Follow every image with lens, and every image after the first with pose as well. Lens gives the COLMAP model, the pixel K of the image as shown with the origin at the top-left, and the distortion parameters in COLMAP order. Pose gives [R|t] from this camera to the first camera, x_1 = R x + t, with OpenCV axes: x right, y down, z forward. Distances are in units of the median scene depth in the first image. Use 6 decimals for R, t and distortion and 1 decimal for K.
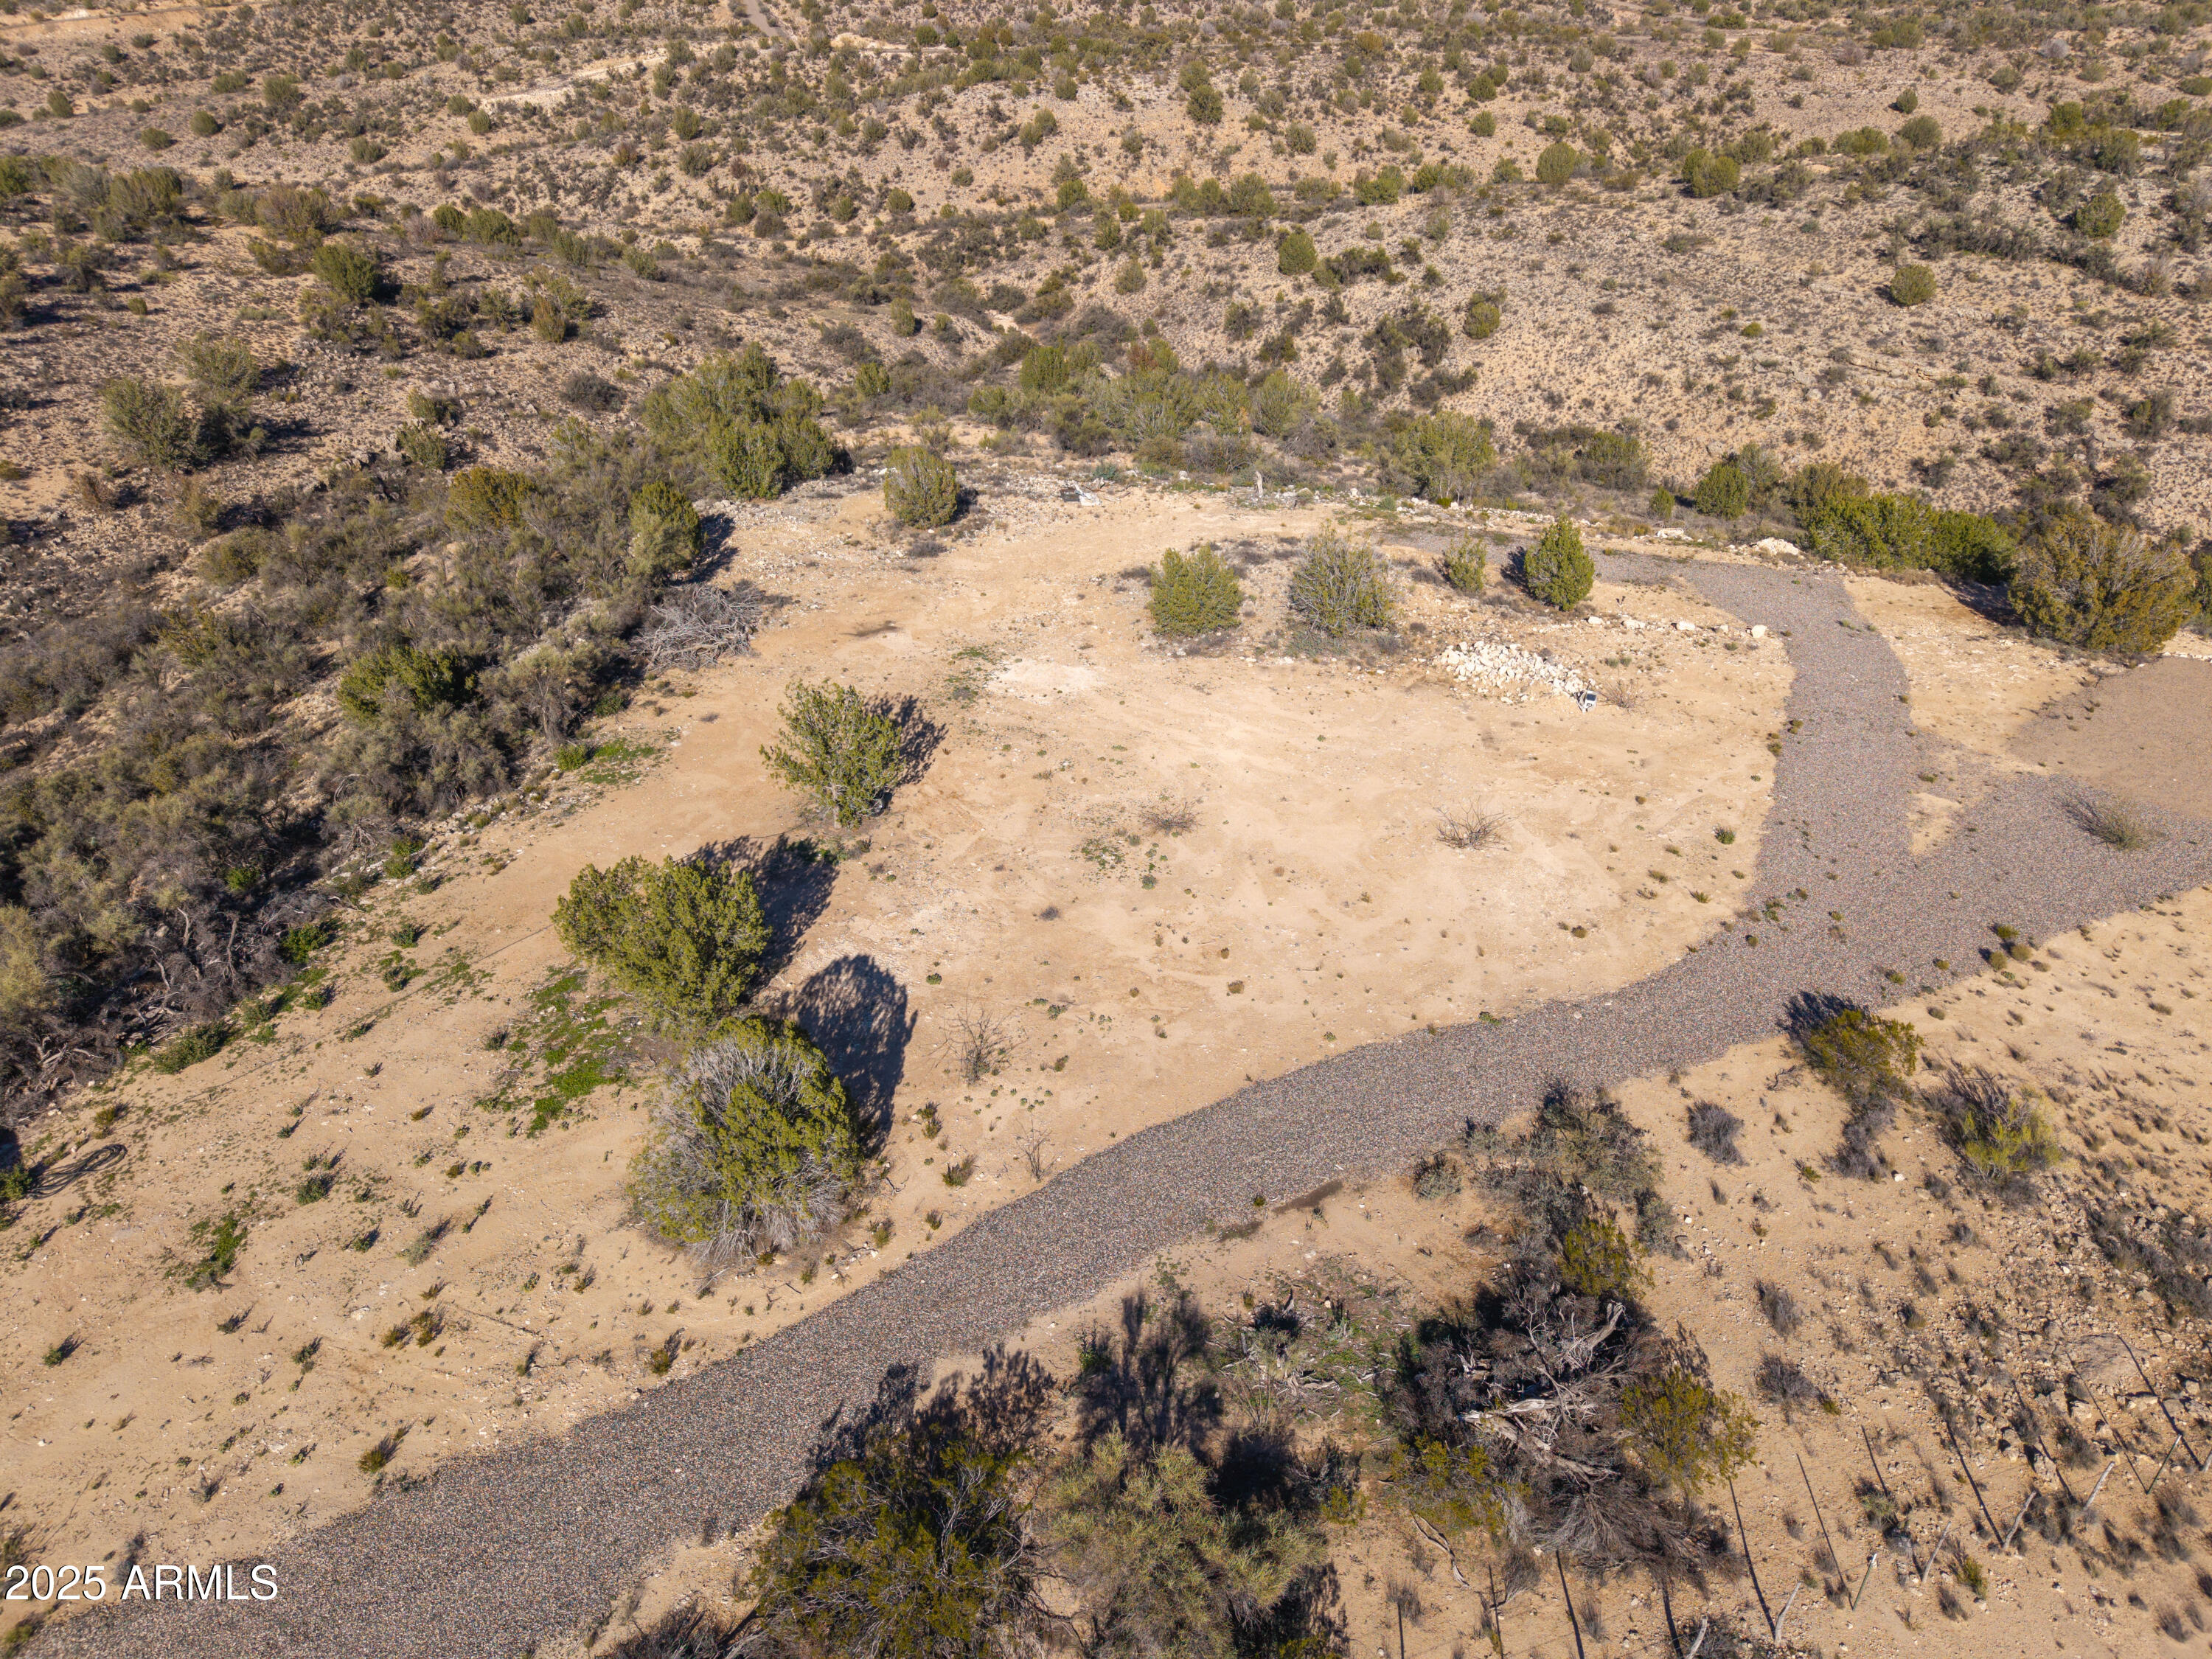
lens RADIAL K [[1492.1, 0, 1107.8], [0, 1492.1, 832.8], [0, 0, 1]] dist [0.016805, -0.013643]
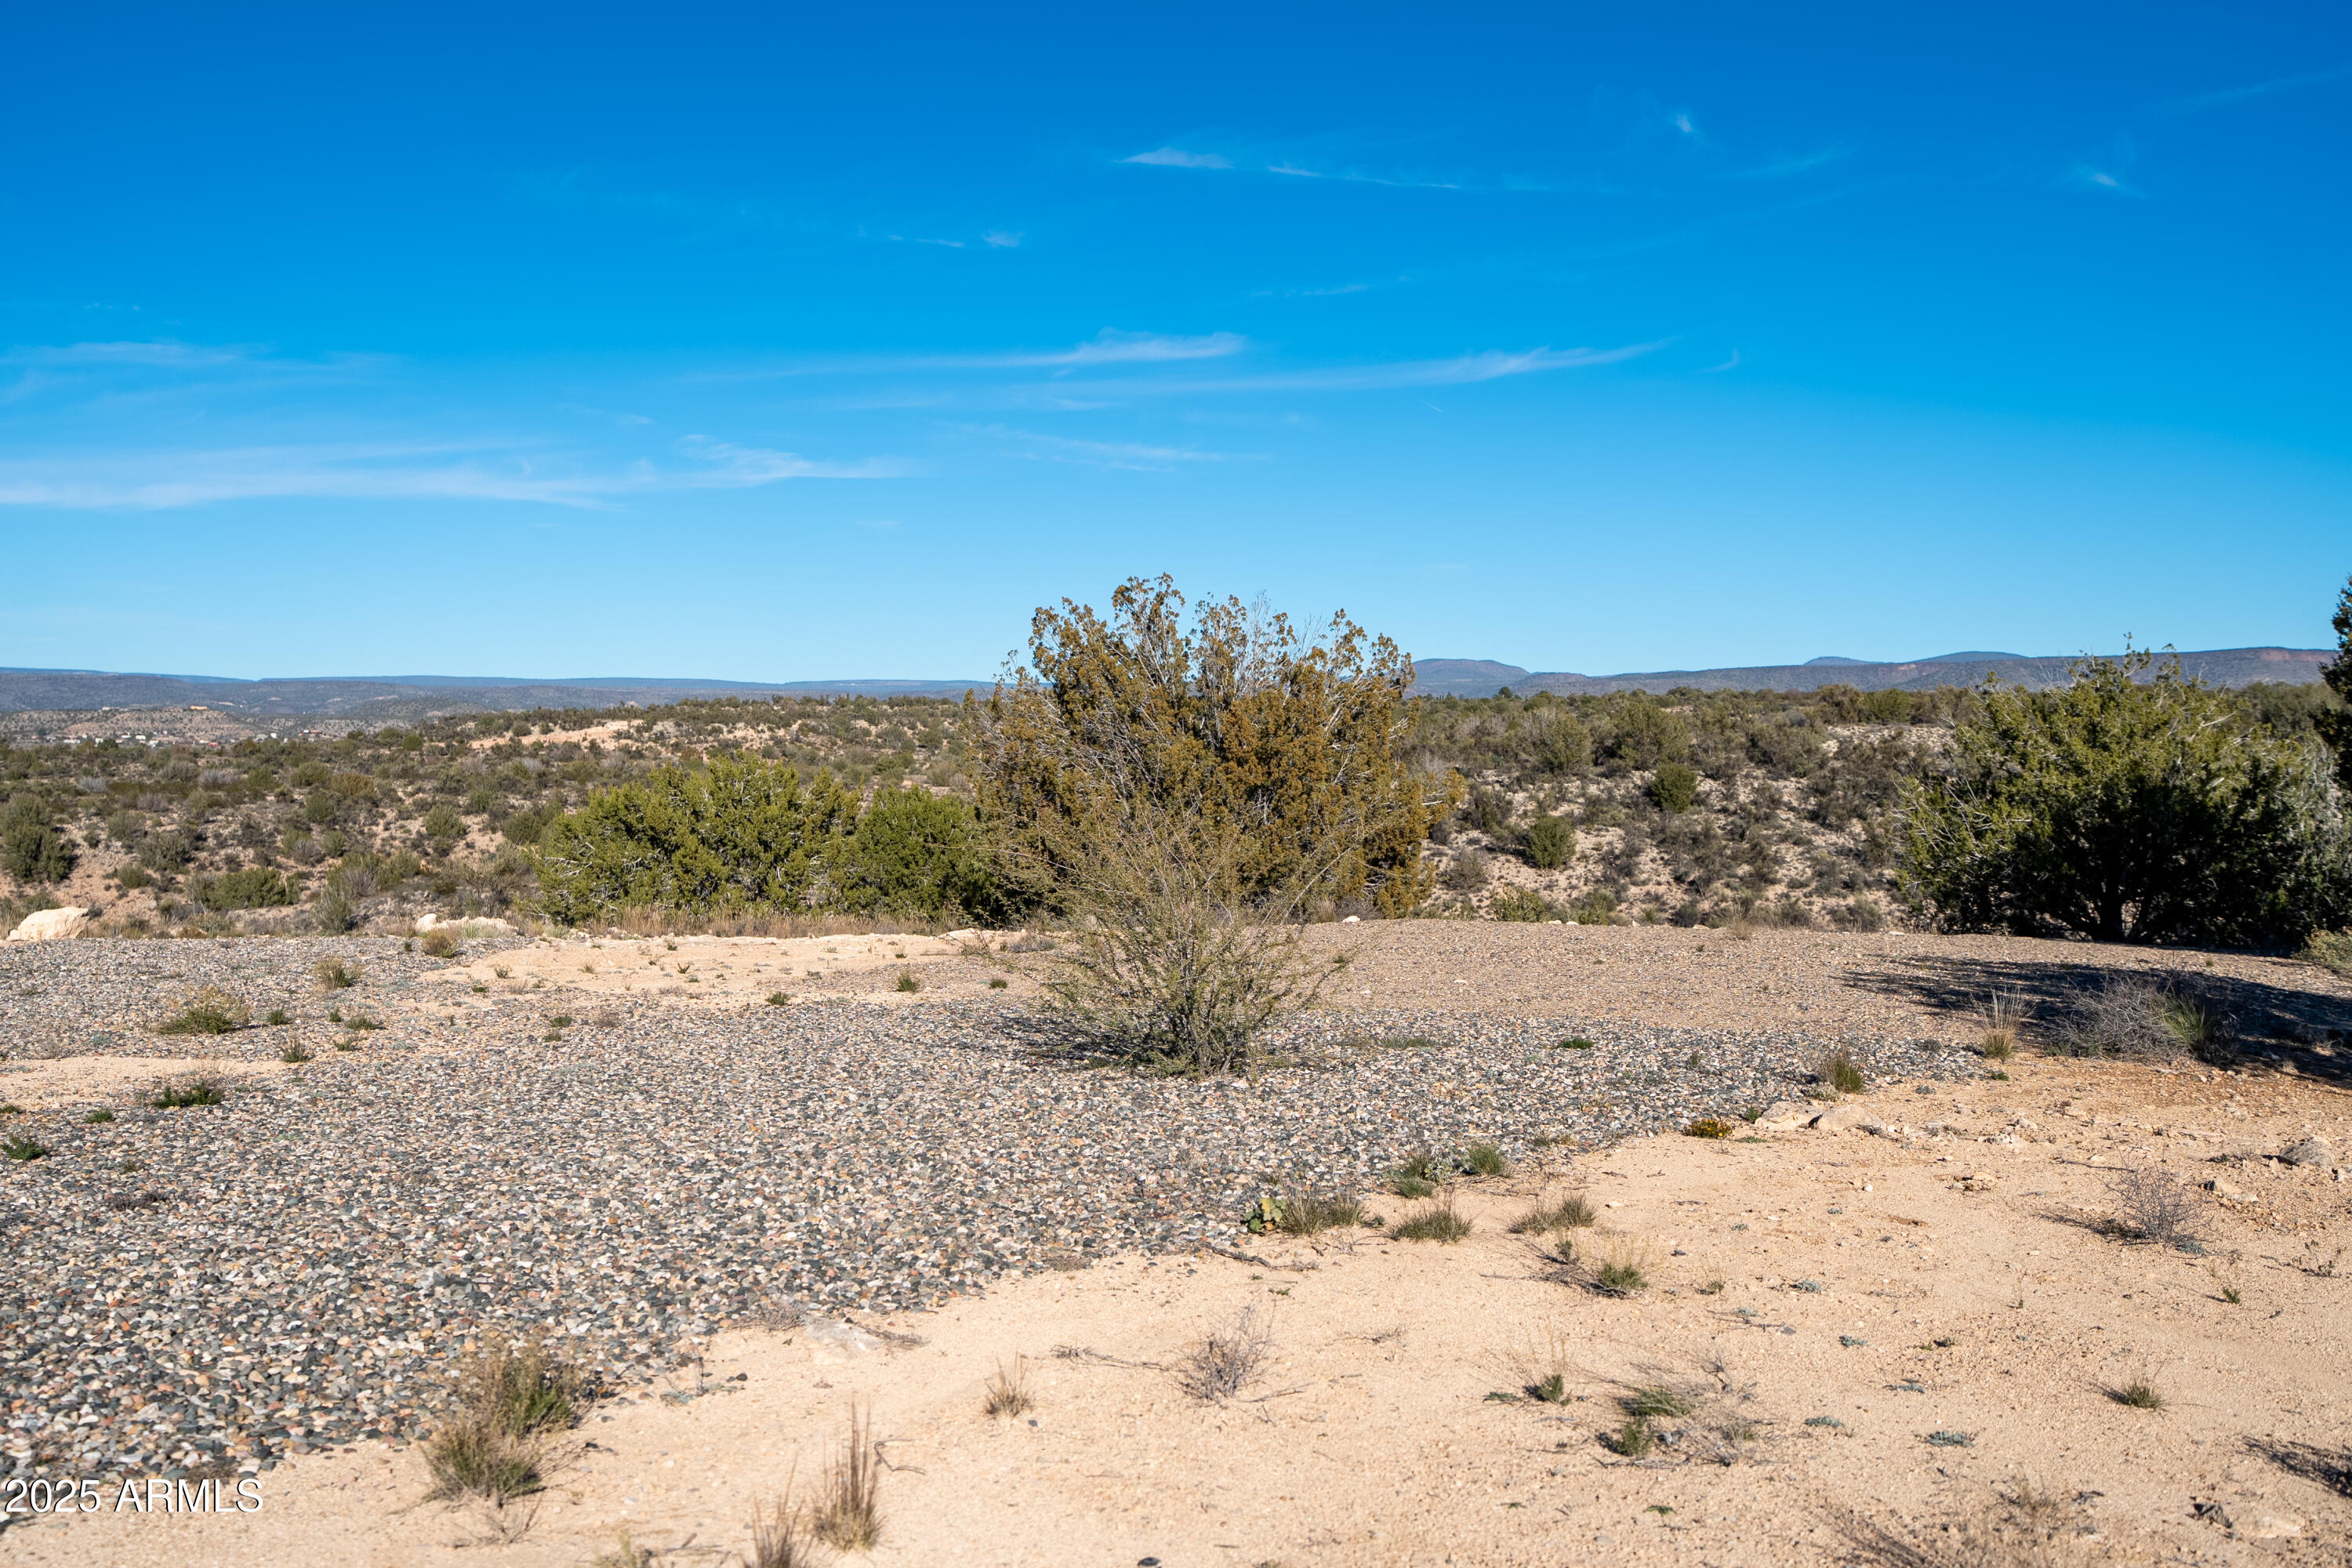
lens RADIAL K [[2241.5, 0, 1166.6], [0, 2241.5, 783.7], [0, 0, 1]] dist [0.067438, 0.000000]
pose [[0.902249, -0.011929, 0.431050, 0.084640], [0.230408, 0.858293, -0.458525, 0.012050], [-0.364498, 0.513021, 0.777143, 0.119241]]
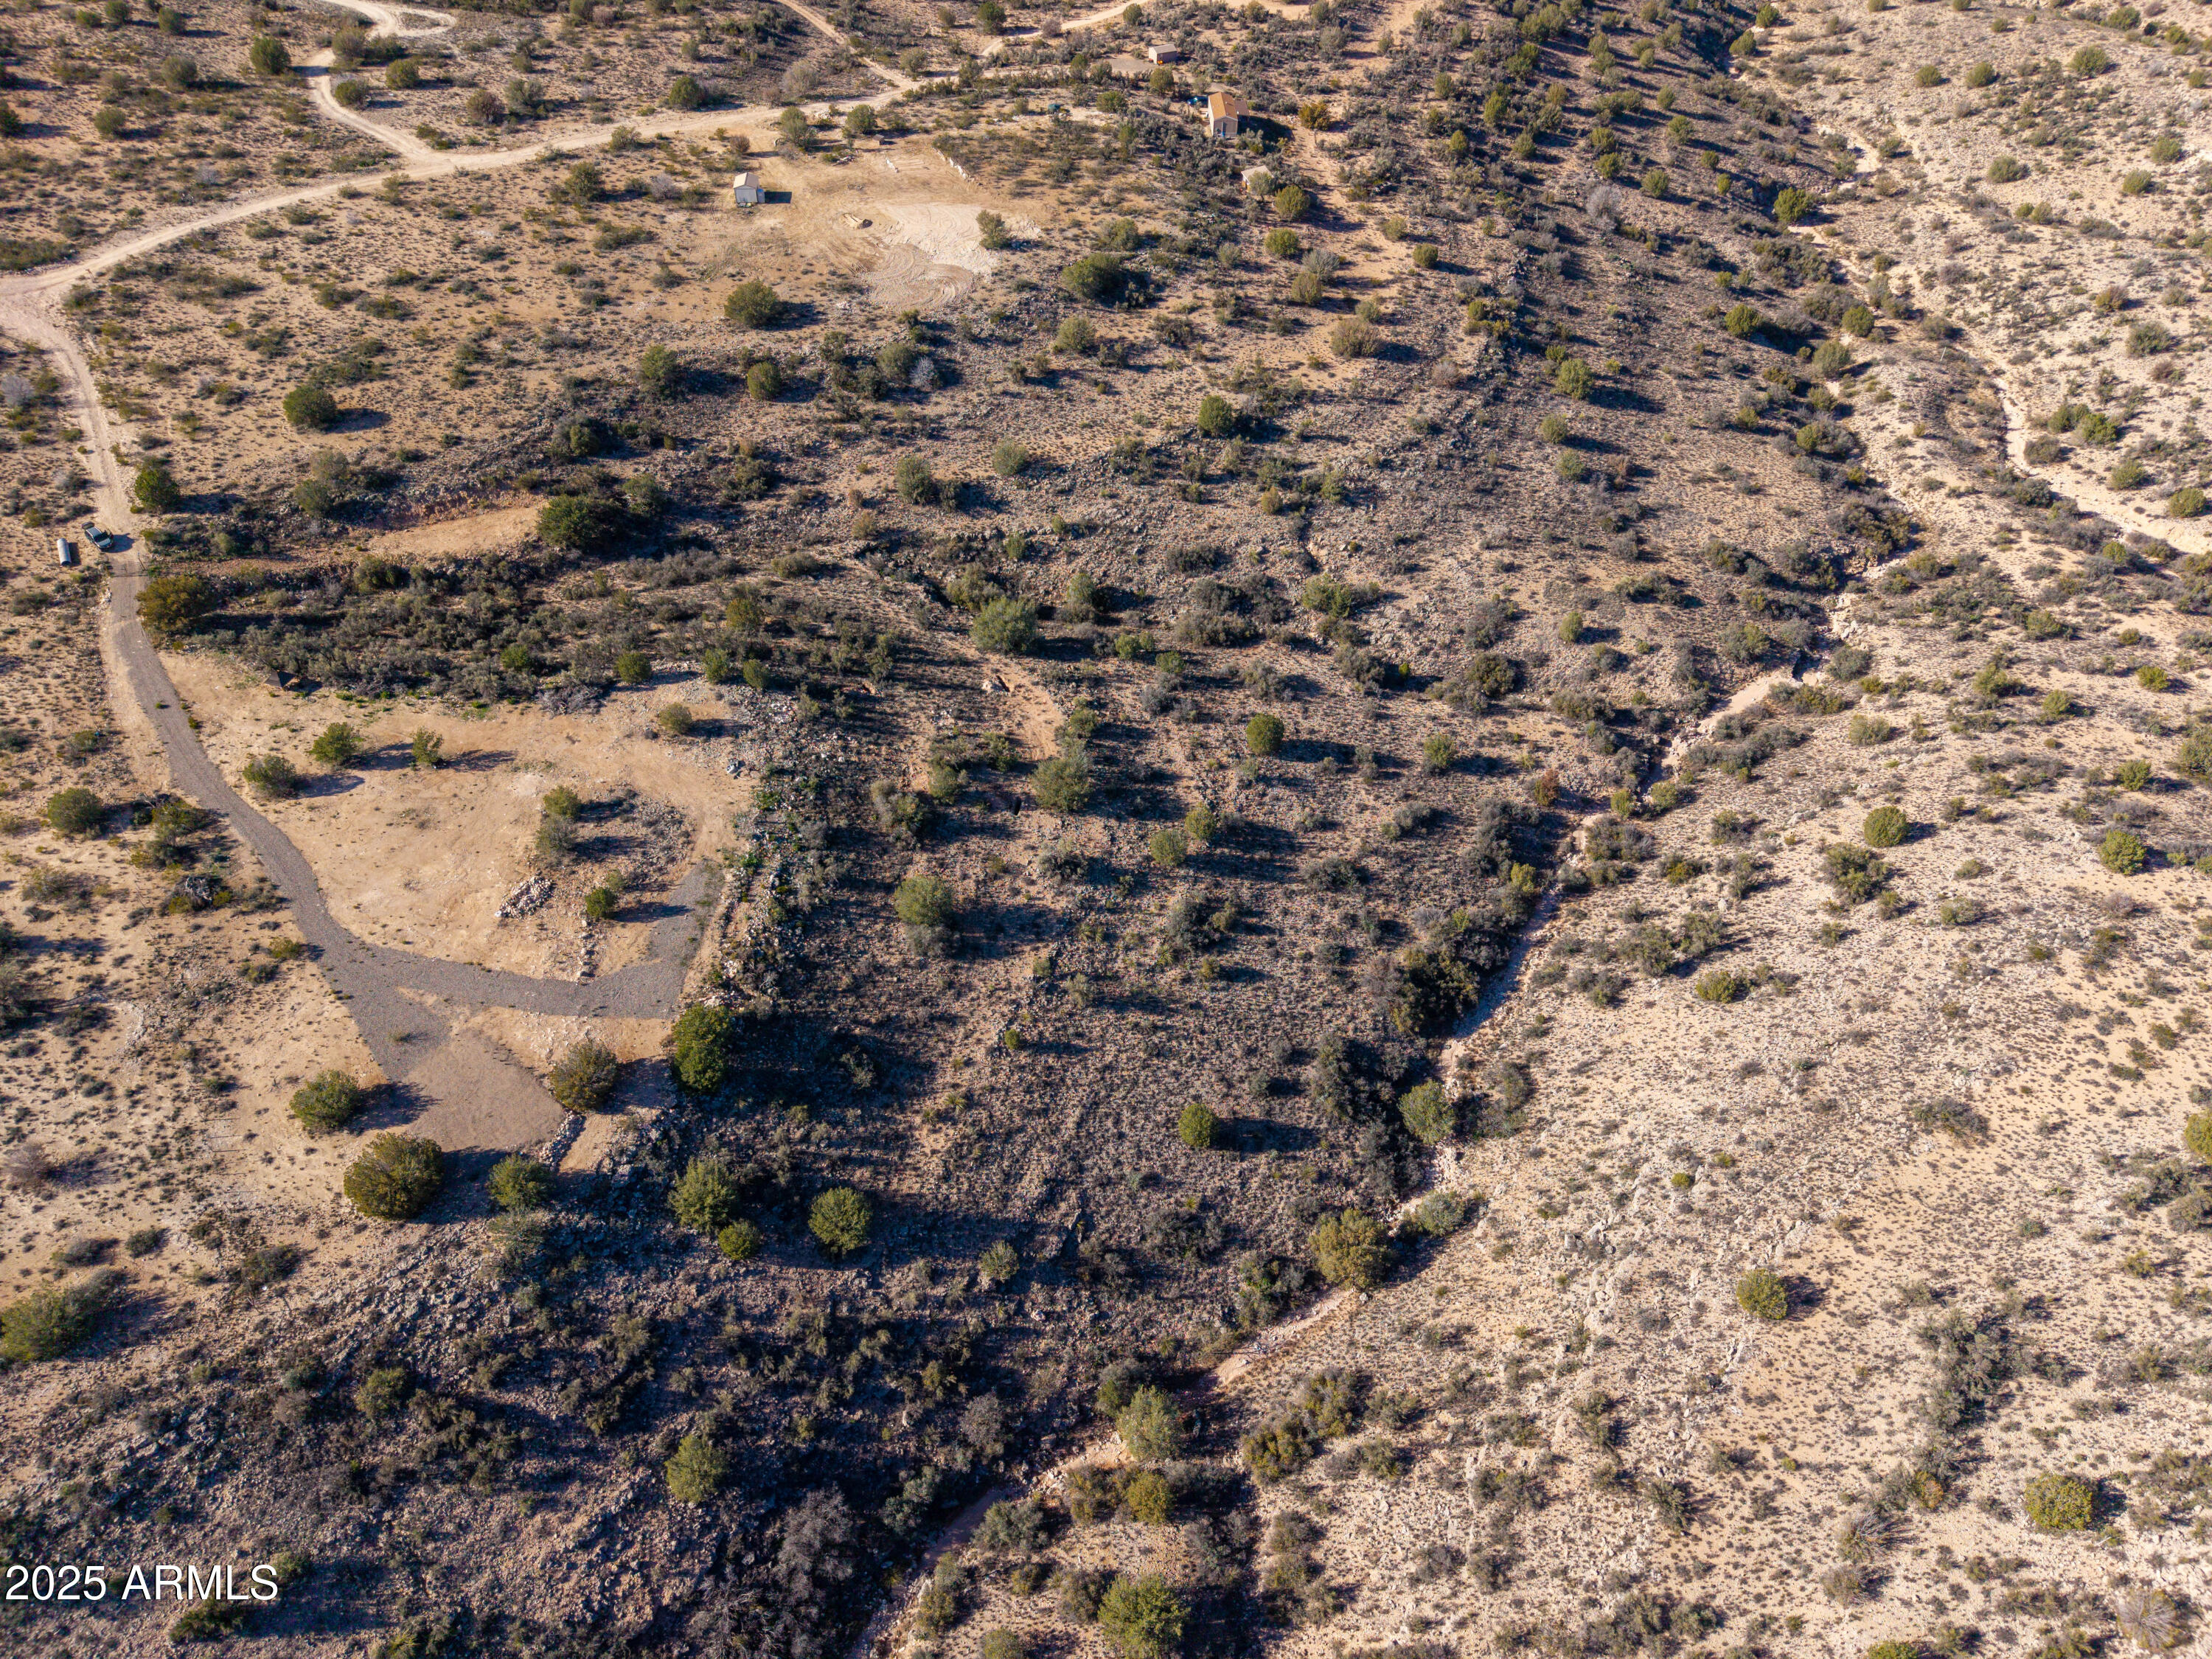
lens RADIAL K [[1492.1, 0, 1103.6], [0, 1492.1, 823.0], [0, 0, 1]] dist [0.016805, -0.013643]
pose [[0.233986, 0.690897, -0.684041, 0.417001], [-0.522153, 0.682793, 0.511027, -0.390734], [0.820126, 0.237601, 0.520518, 0.069639]]
